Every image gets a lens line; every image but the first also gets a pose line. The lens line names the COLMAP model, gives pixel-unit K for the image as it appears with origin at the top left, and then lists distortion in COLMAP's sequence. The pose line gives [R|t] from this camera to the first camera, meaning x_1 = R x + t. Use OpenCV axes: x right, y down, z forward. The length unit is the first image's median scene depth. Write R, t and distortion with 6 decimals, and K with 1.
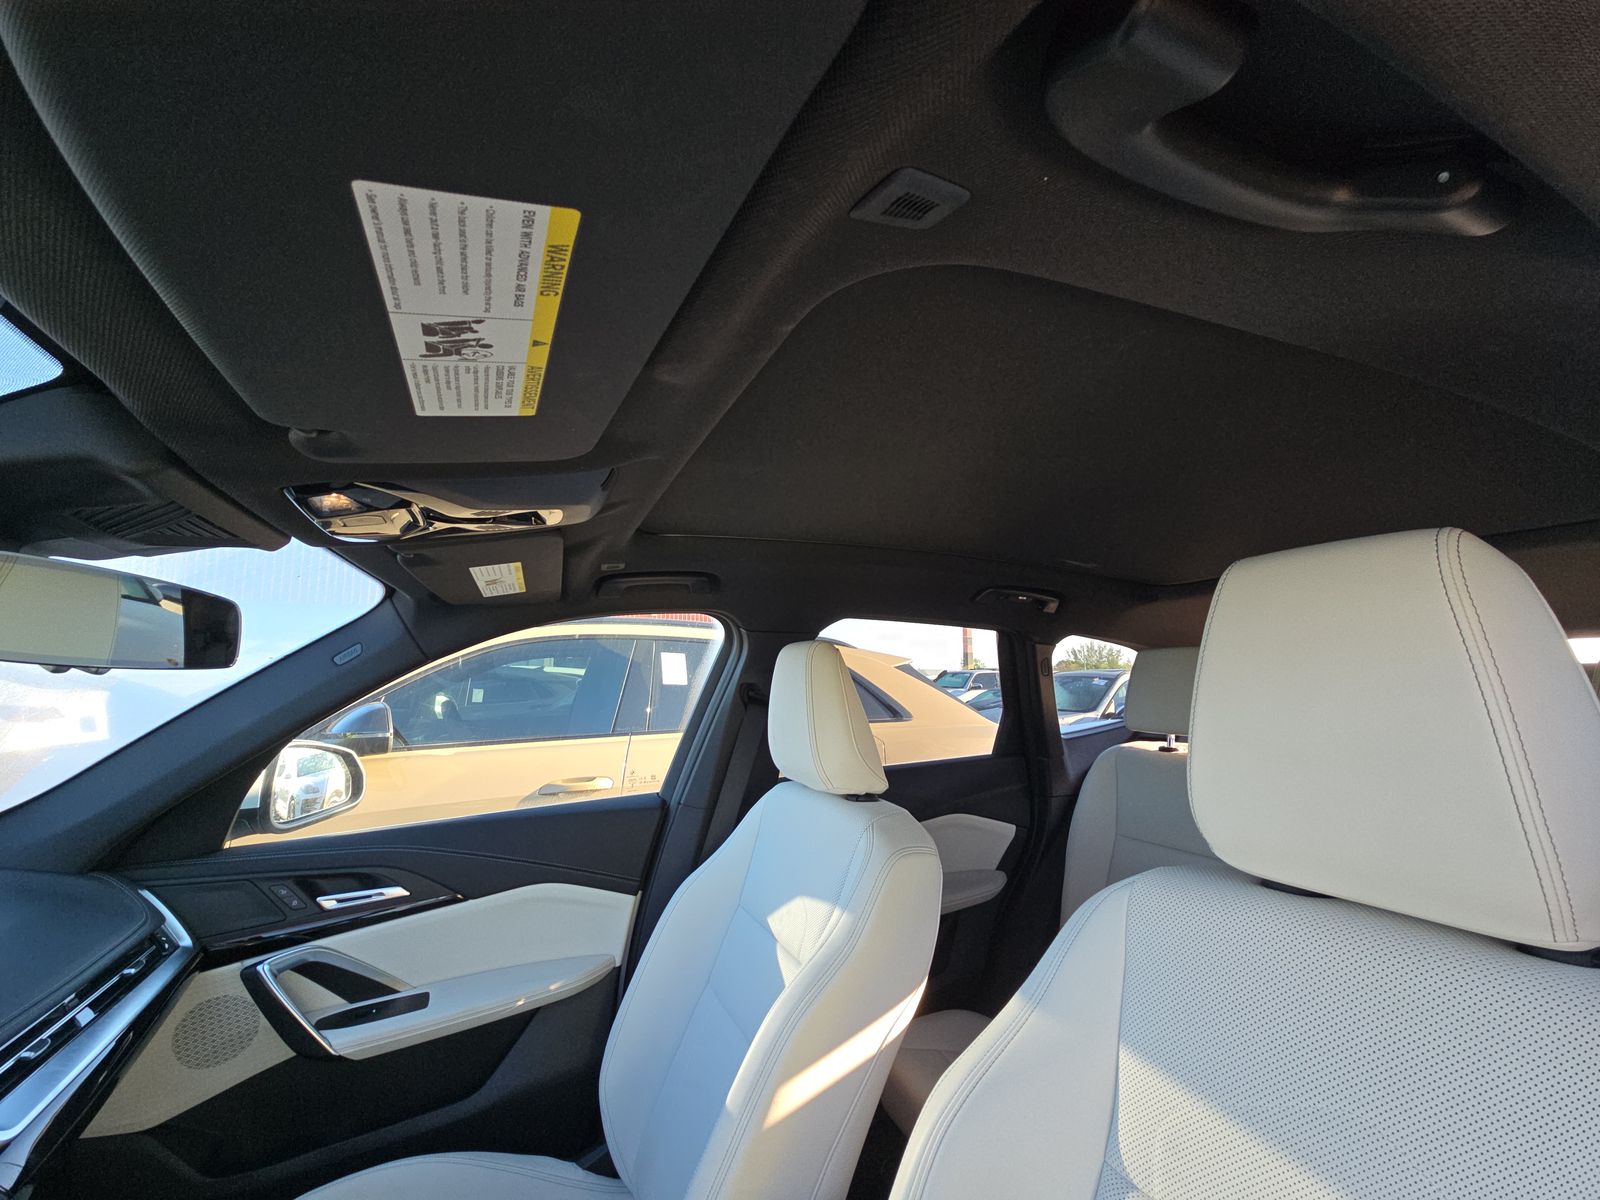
lens RADIAL K [[650.5, 0, 799.7], [0, 650.5, 608.3], [0, 0, 1]] dist [0.000348, -0.000217]
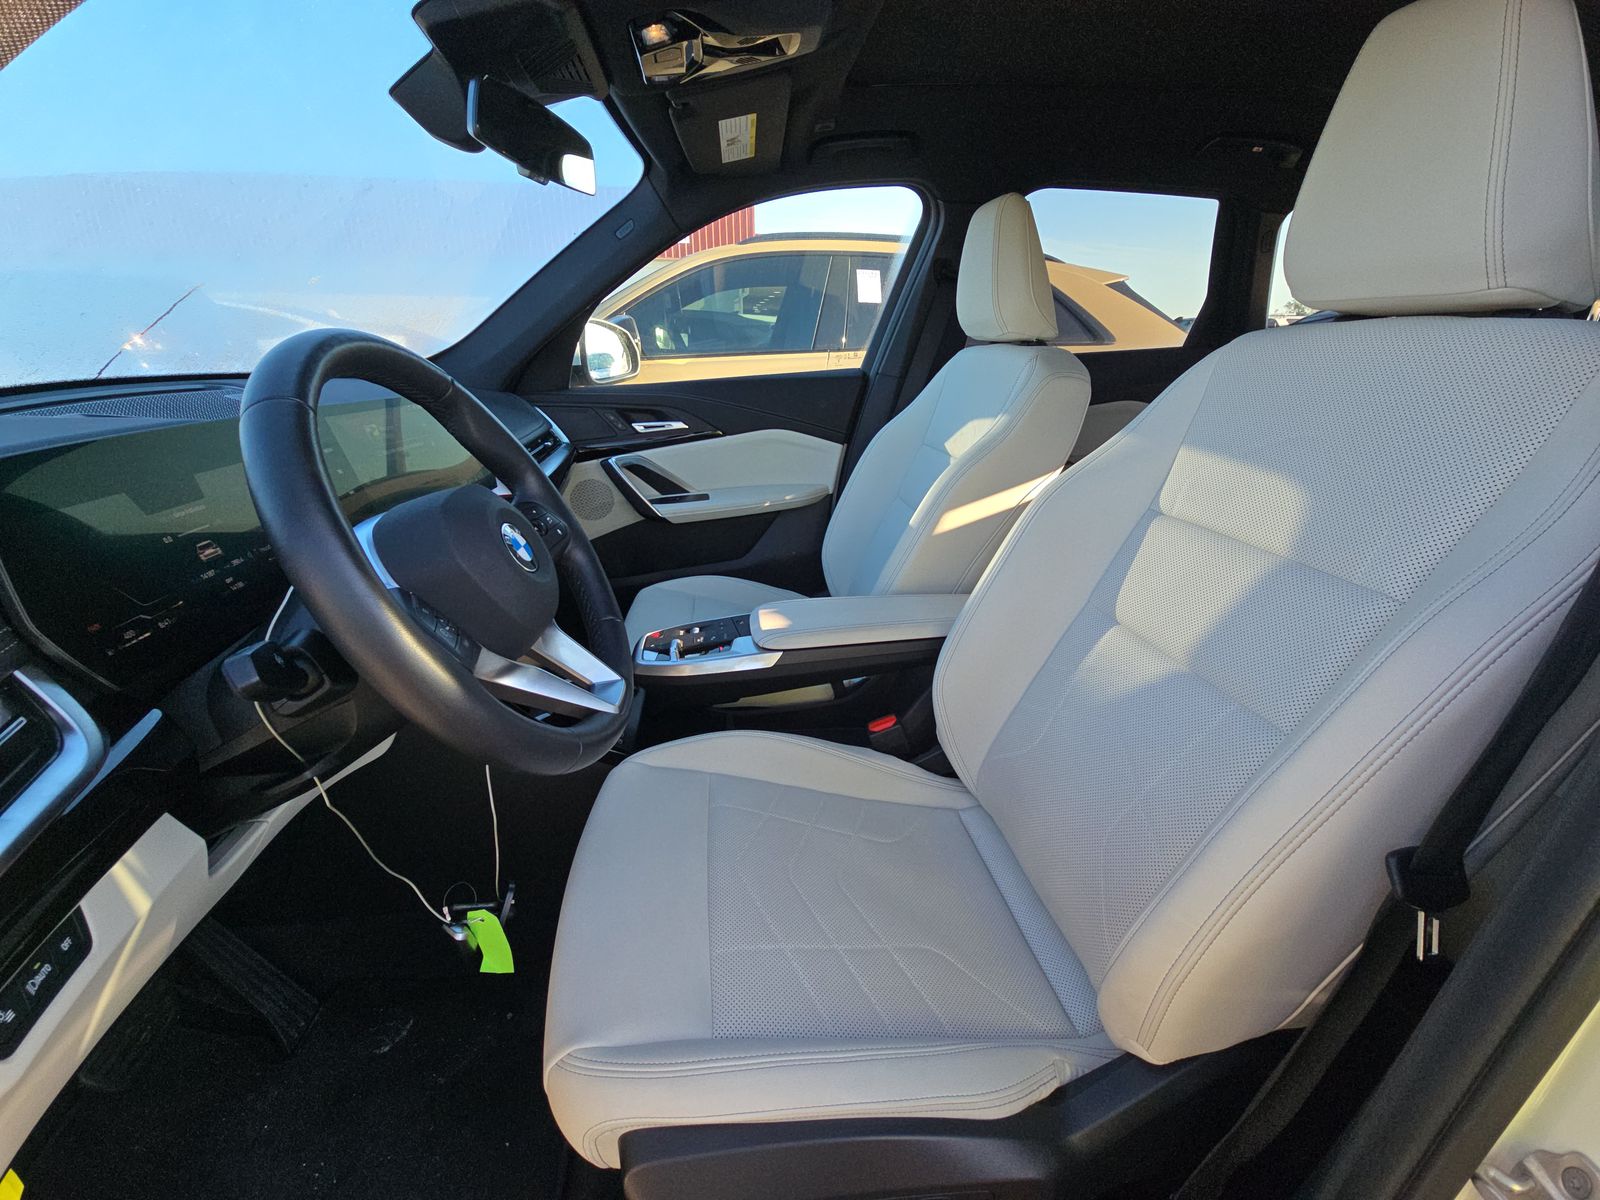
lens RADIAL K [[650.5, 0, 799.7], [0, 650.5, 608.3], [0, 0, 1]] dist [0.000348, -0.000217]
pose [[0.961393, 0.100637, -0.256117, 0.036220], [0.034597, 0.879138, 0.475309, 0.122326], [0.272996, -0.465820, 0.841716, -0.309888]]
